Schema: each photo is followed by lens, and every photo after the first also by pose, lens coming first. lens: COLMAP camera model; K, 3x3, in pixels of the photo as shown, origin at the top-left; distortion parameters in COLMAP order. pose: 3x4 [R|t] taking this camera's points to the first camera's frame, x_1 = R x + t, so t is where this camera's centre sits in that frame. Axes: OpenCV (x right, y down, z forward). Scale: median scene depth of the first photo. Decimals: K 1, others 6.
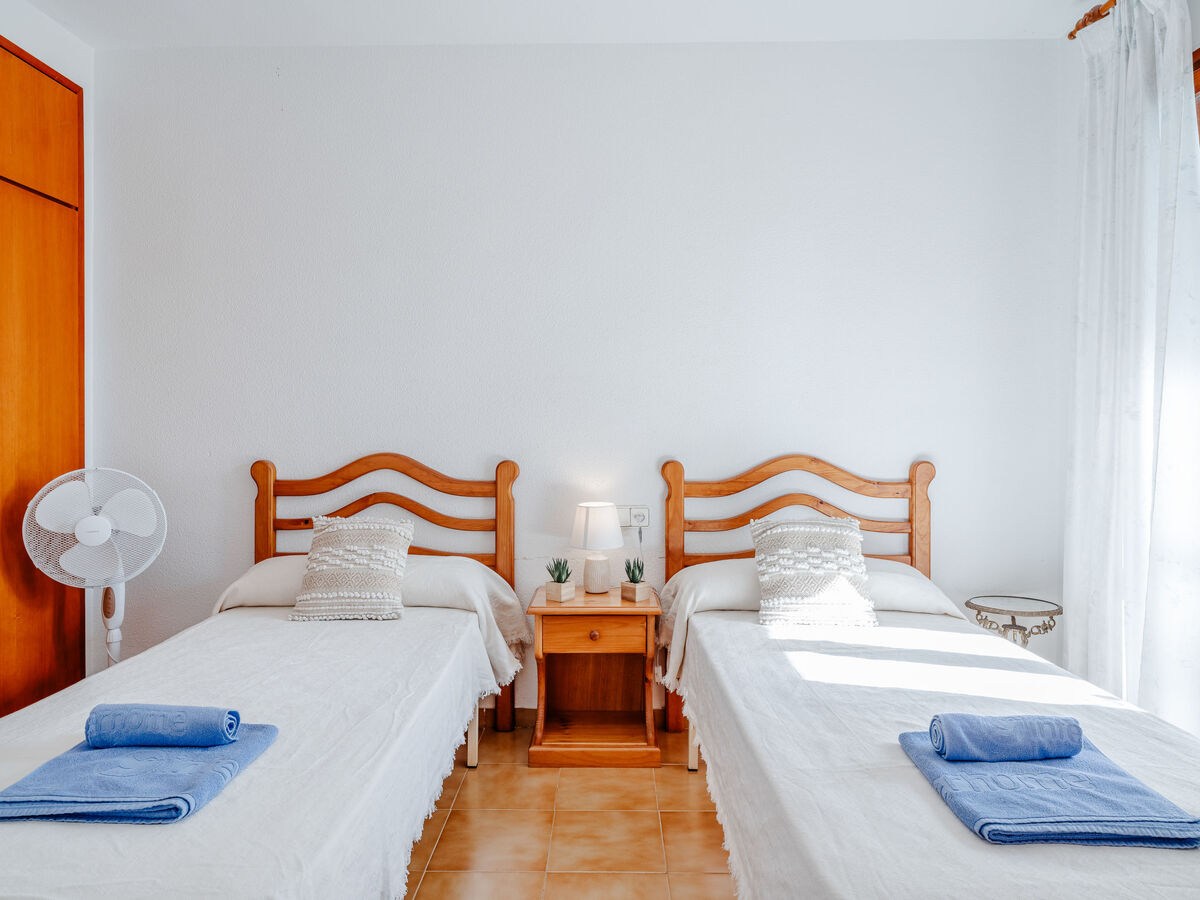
lens RADIAL K [[737.9, 0, 607.7], [0, 737.9, 450.8], [0, 0, 1]] dist [-0.005816, 0.003544]
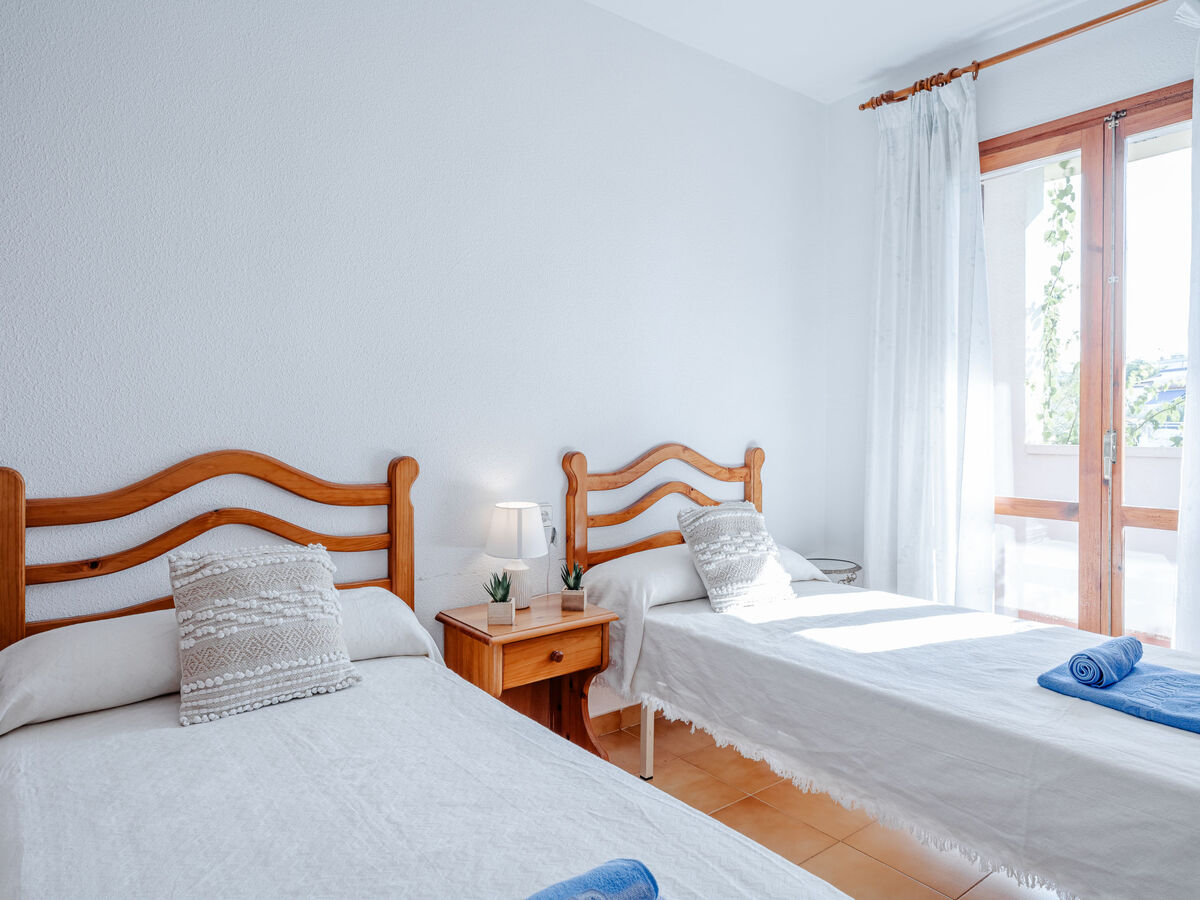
lens RADIAL K [[737.9, 0, 602.8], [0, 737.9, 440.4], [0, 0, 1]] dist [-0.005816, 0.003544]
pose [[0.787672, -0.011626, 0.615984, -0.502332], [0.012490, 0.999918, 0.002901, -0.004036], [-0.615968, 0.005408, 0.787753, 0.285923]]
